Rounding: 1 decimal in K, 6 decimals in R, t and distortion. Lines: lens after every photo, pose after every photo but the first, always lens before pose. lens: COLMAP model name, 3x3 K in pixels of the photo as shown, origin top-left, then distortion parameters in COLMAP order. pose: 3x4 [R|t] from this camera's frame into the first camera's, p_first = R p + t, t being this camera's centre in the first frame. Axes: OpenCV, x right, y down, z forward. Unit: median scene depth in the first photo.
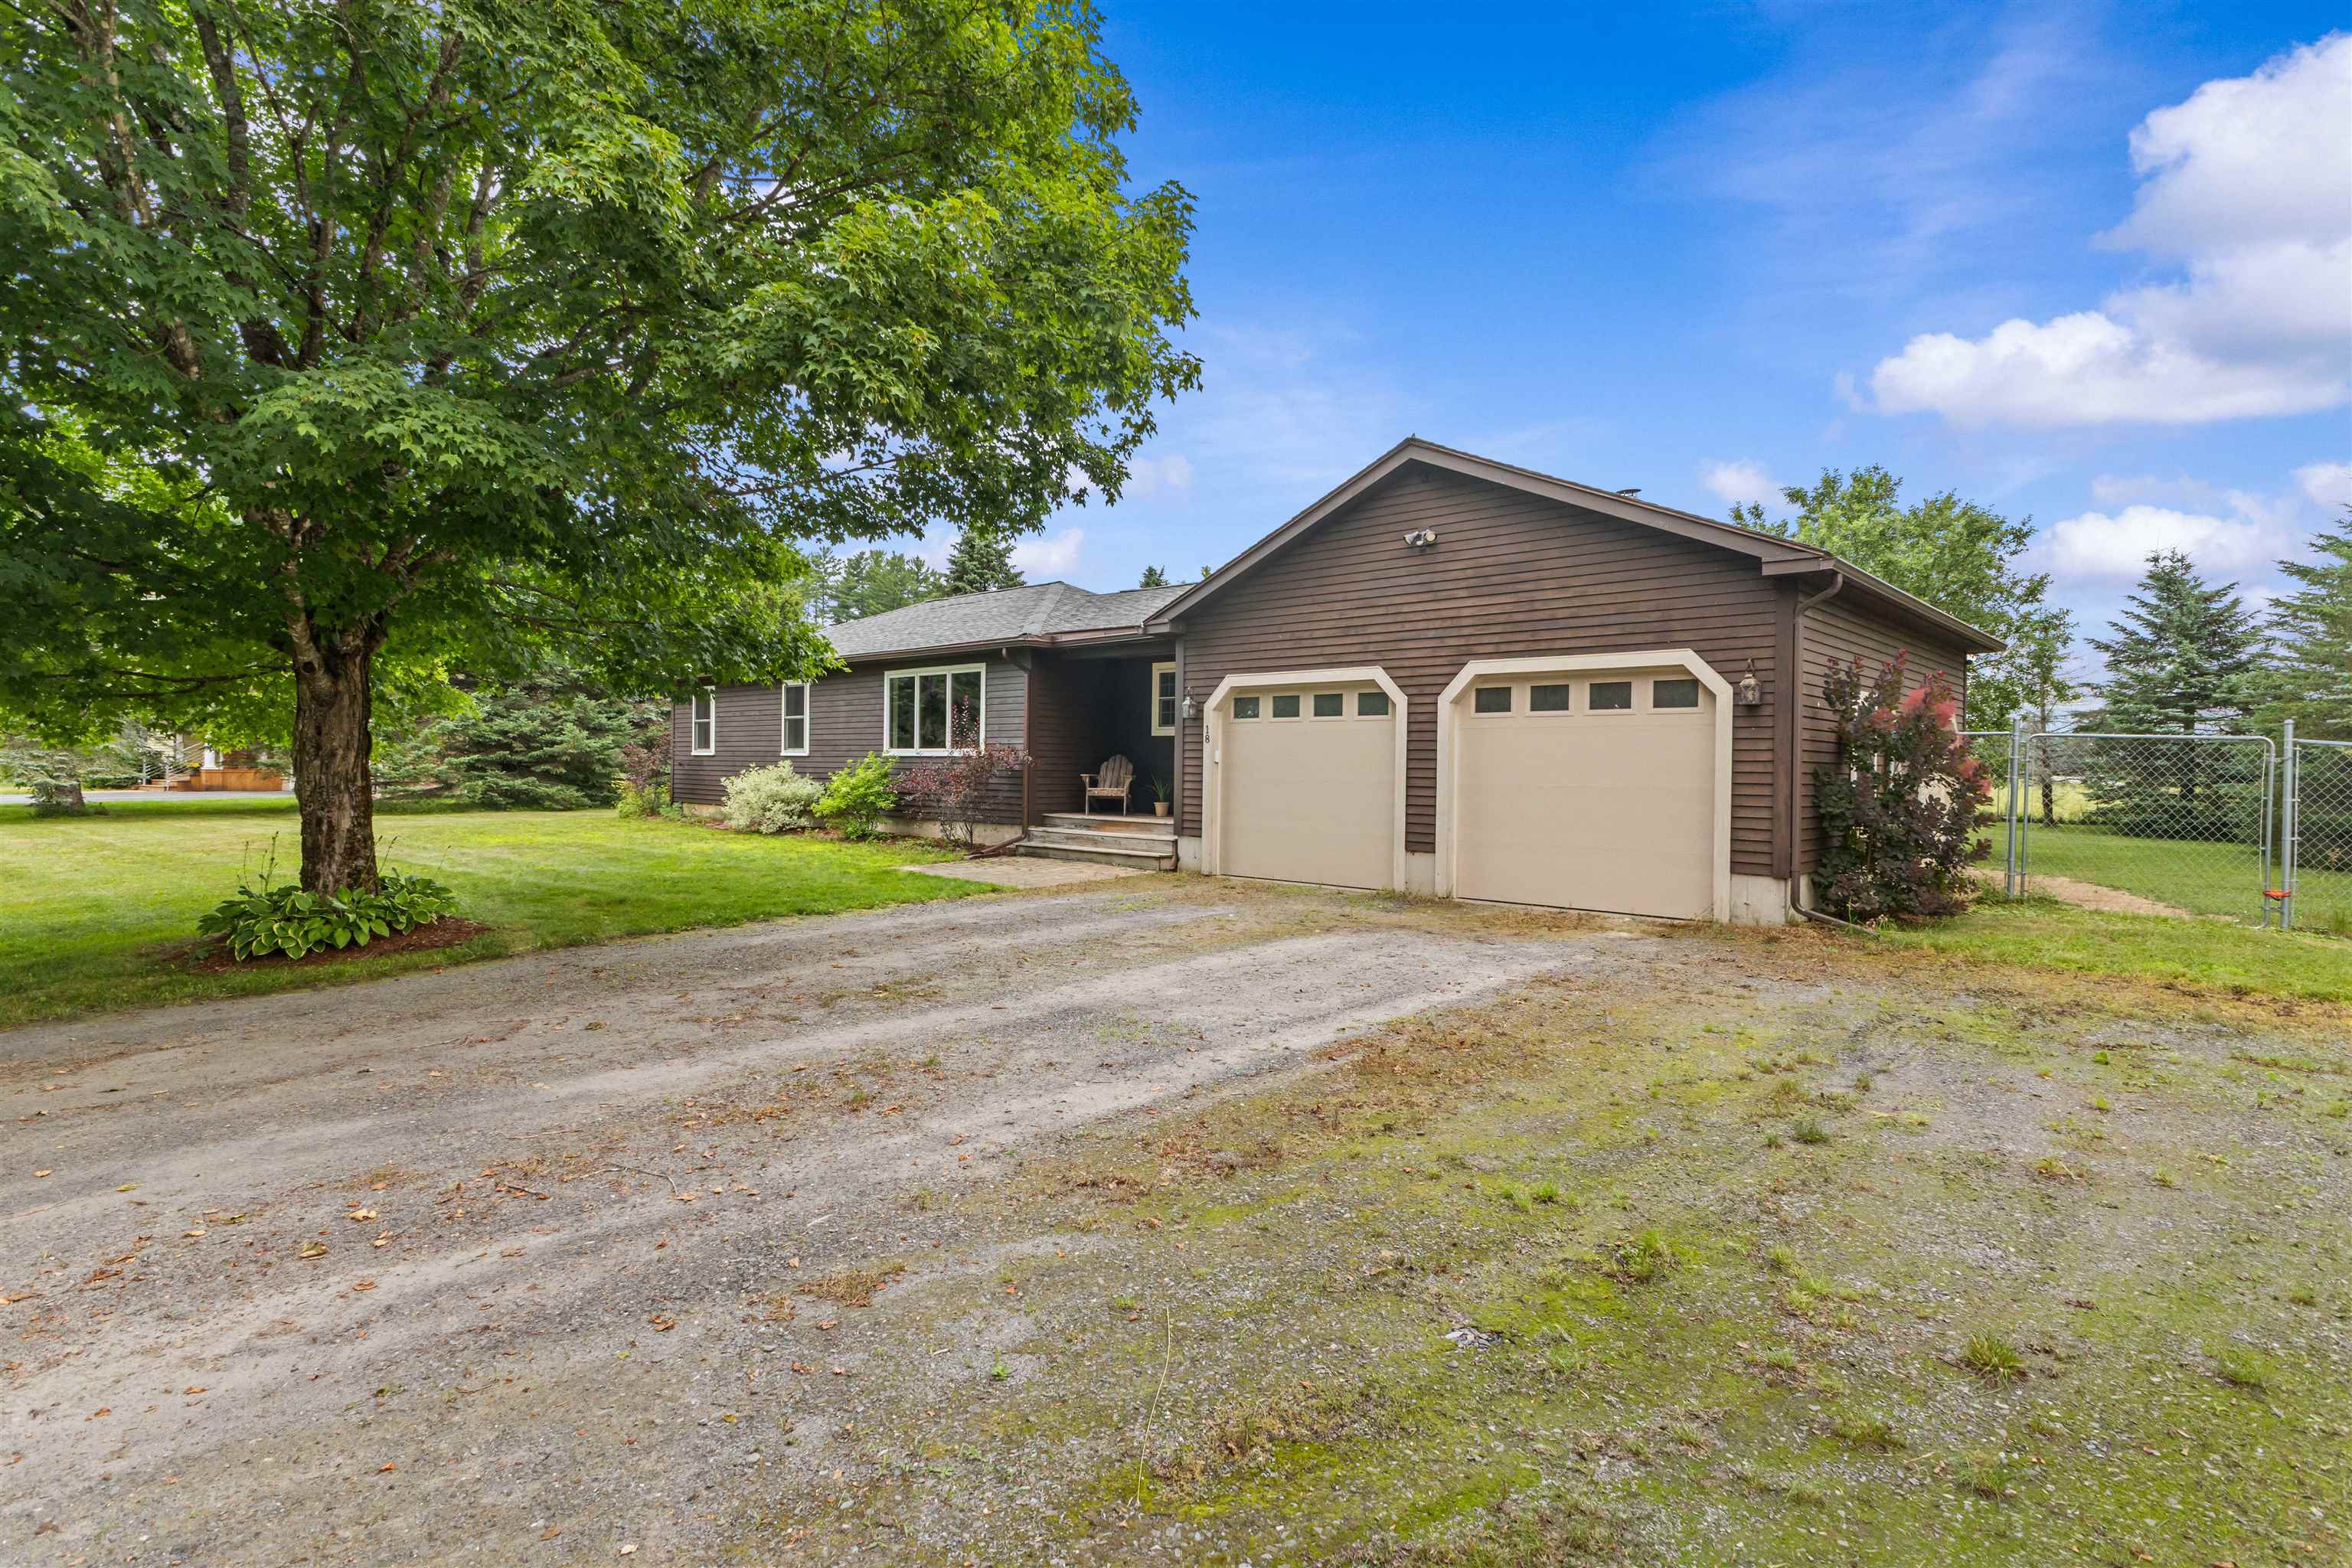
lens RADIAL K [[1155.6, 0, 1169.7], [0, 1155.6, 772.7], [0, 0, 1]] dist [-0.001787, -0.000530]
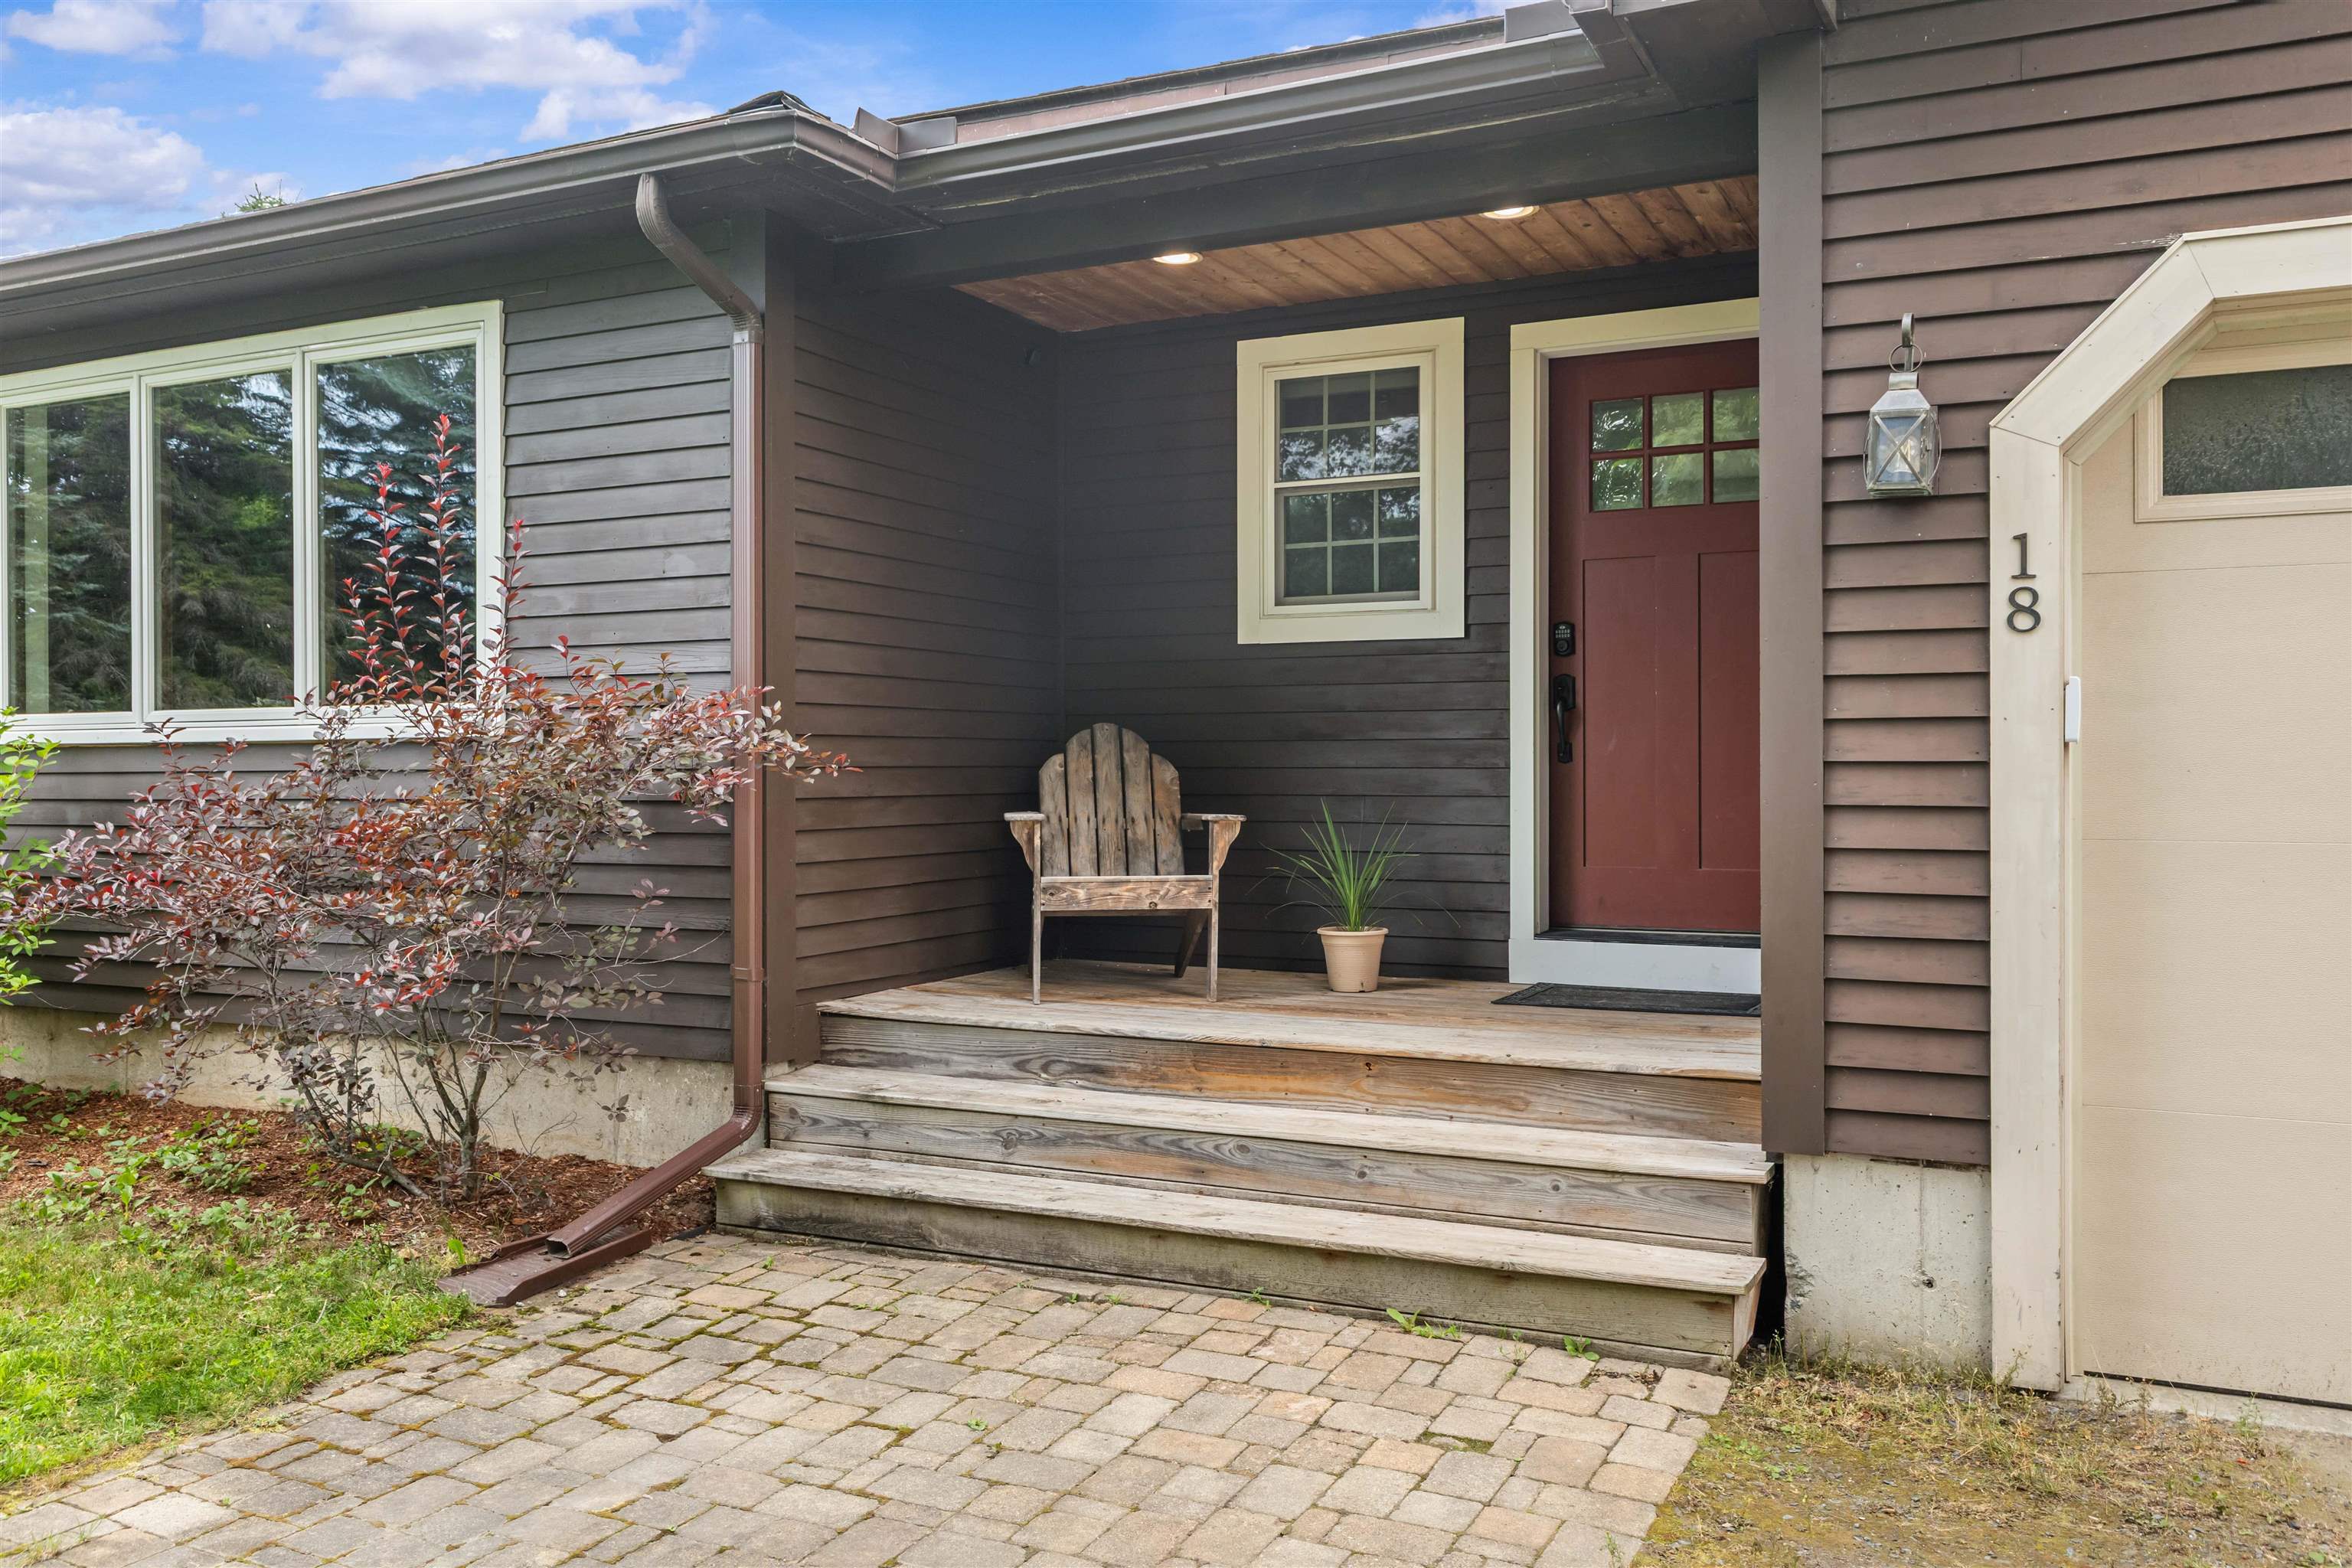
lens RADIAL K [[1895.1, 0, 1175.8], [0, 1895.1, 780.1], [0, 0, 1]] dist [0.000479, 0.001085]
pose [[0.956810, -0.019529, 0.290056, -0.171964], [0.018243, 0.999808, 0.007137, -0.007982], [-0.290140, -0.001537, 0.956983, 0.754129]]
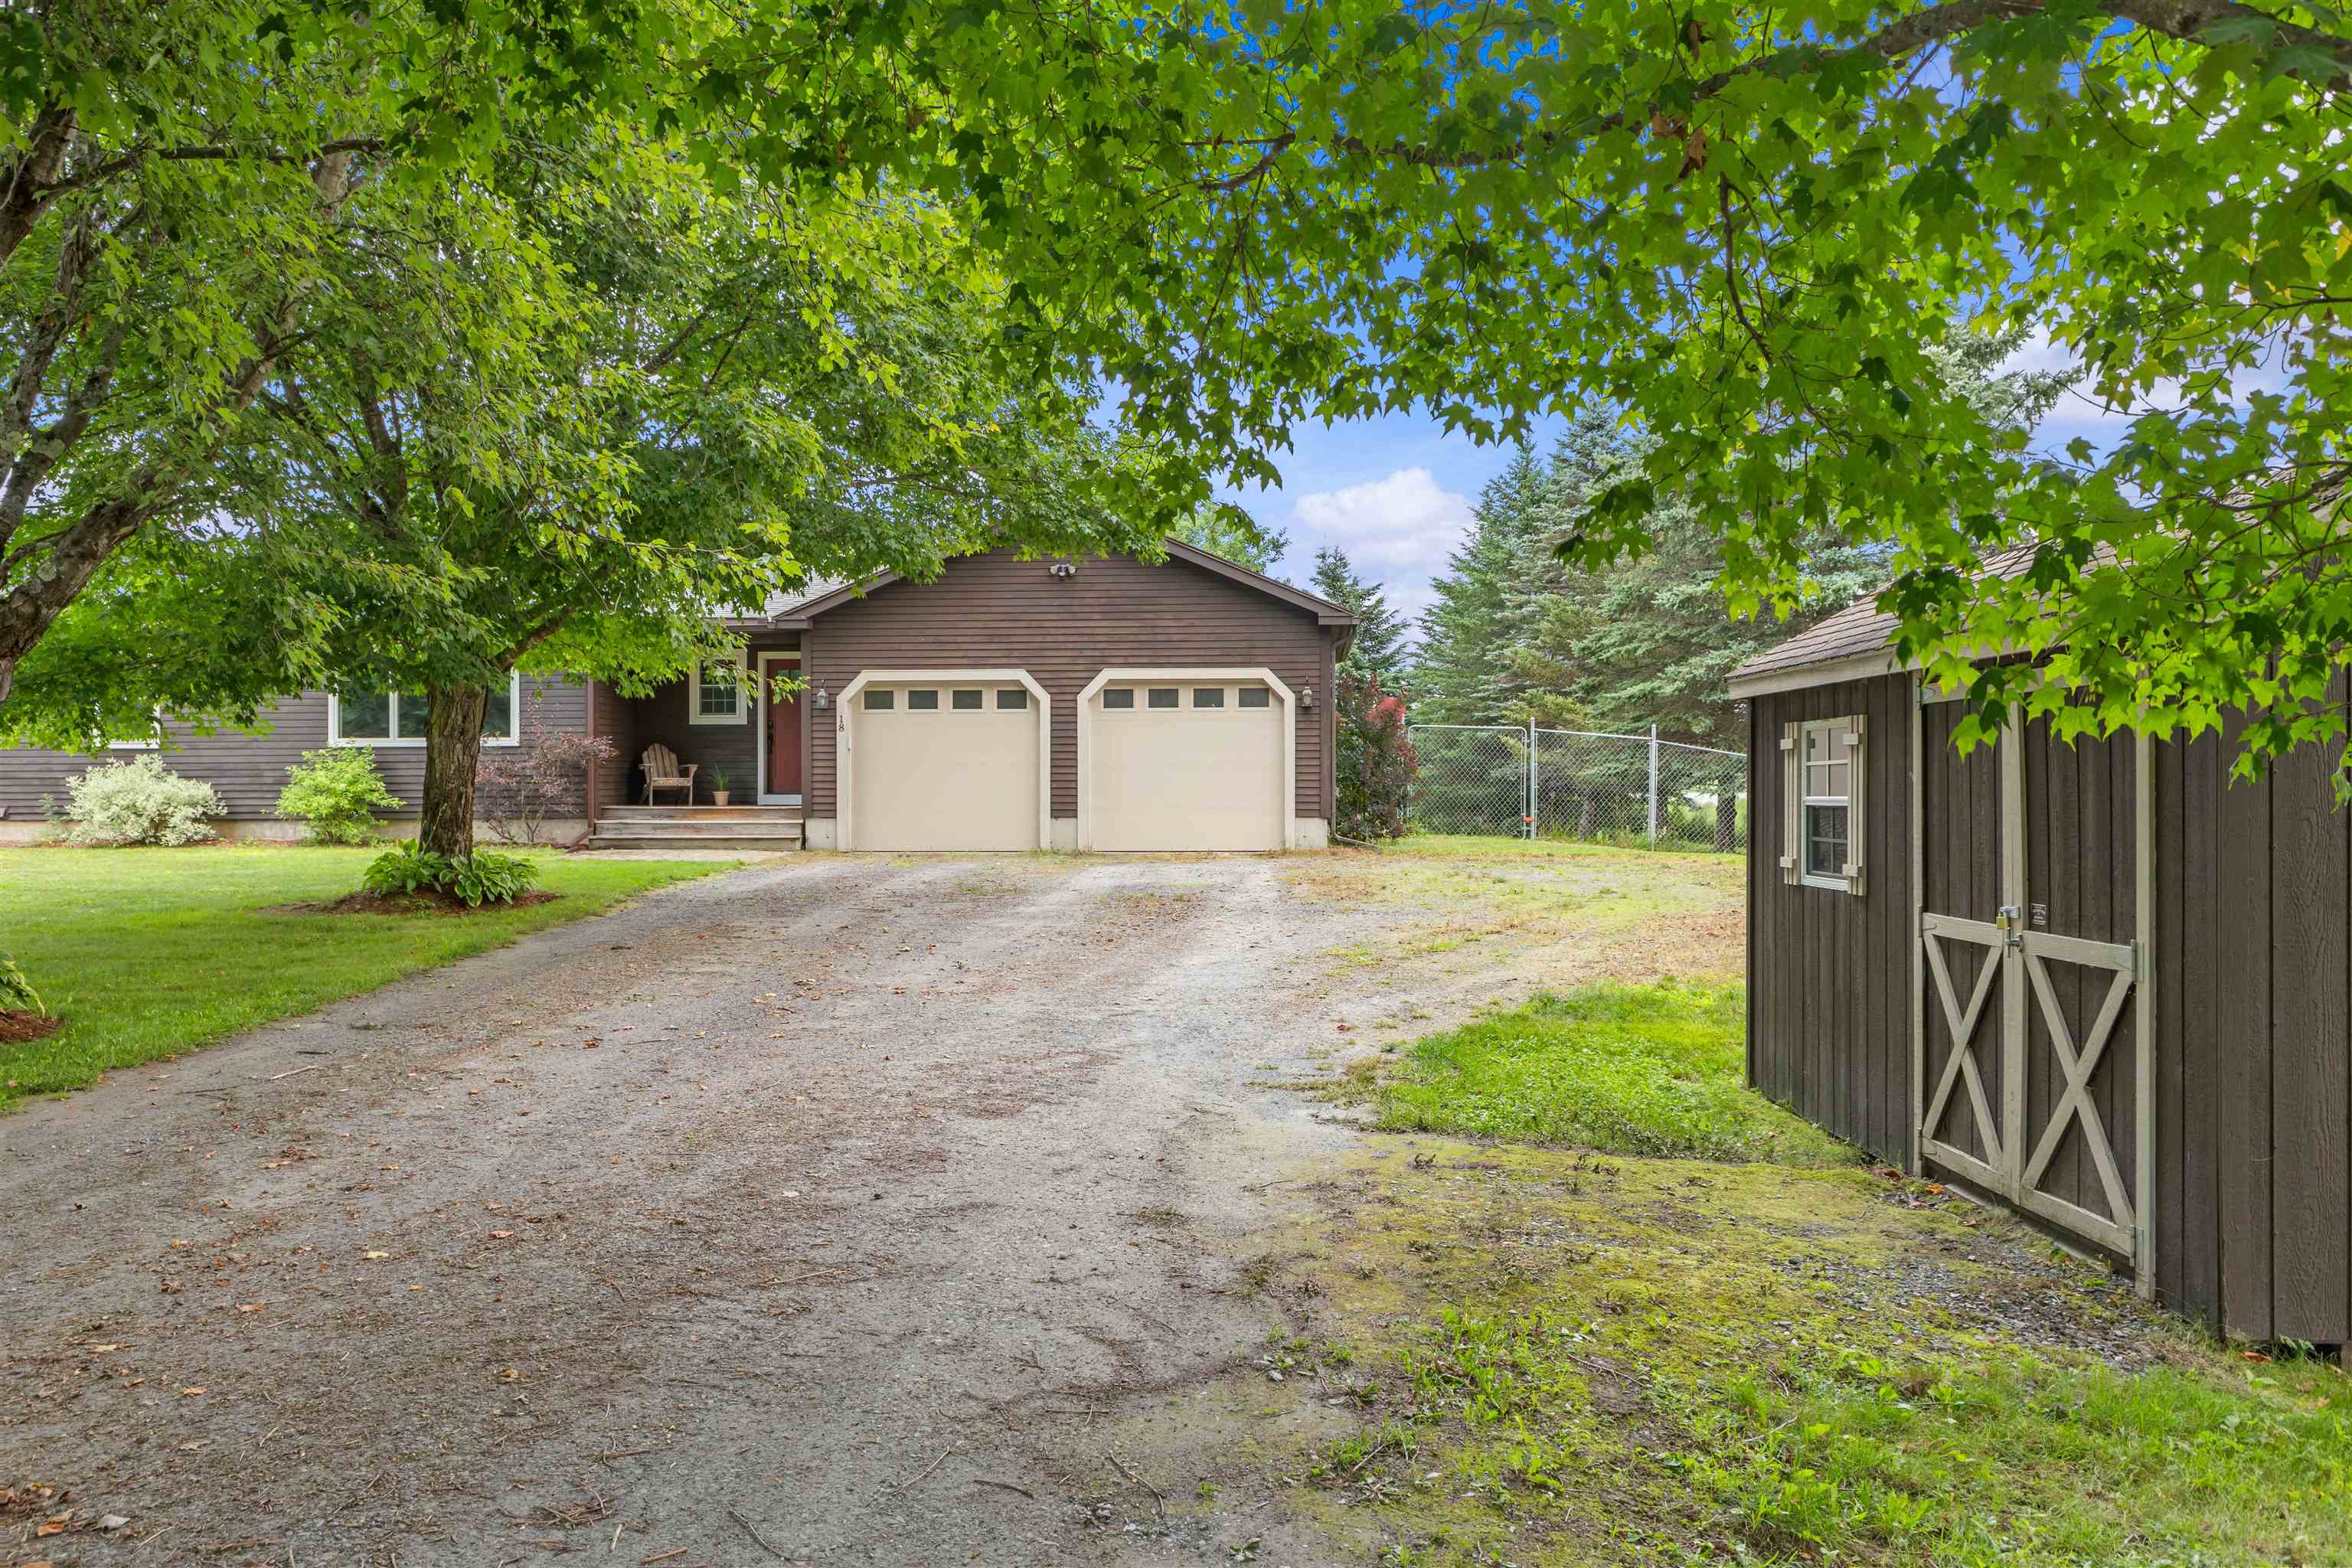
lens RADIAL K [[1895.1, 0, 1173.5], [0, 1895.1, 784.7], [0, 0, 1]] dist [0.000479, 0.001085]
pose [[0.771060, -0.016842, 0.636540, -0.858623], [0.016197, 0.999845, 0.006835, 0.017549], [-0.636557, 0.005040, 0.771213, -0.577387]]
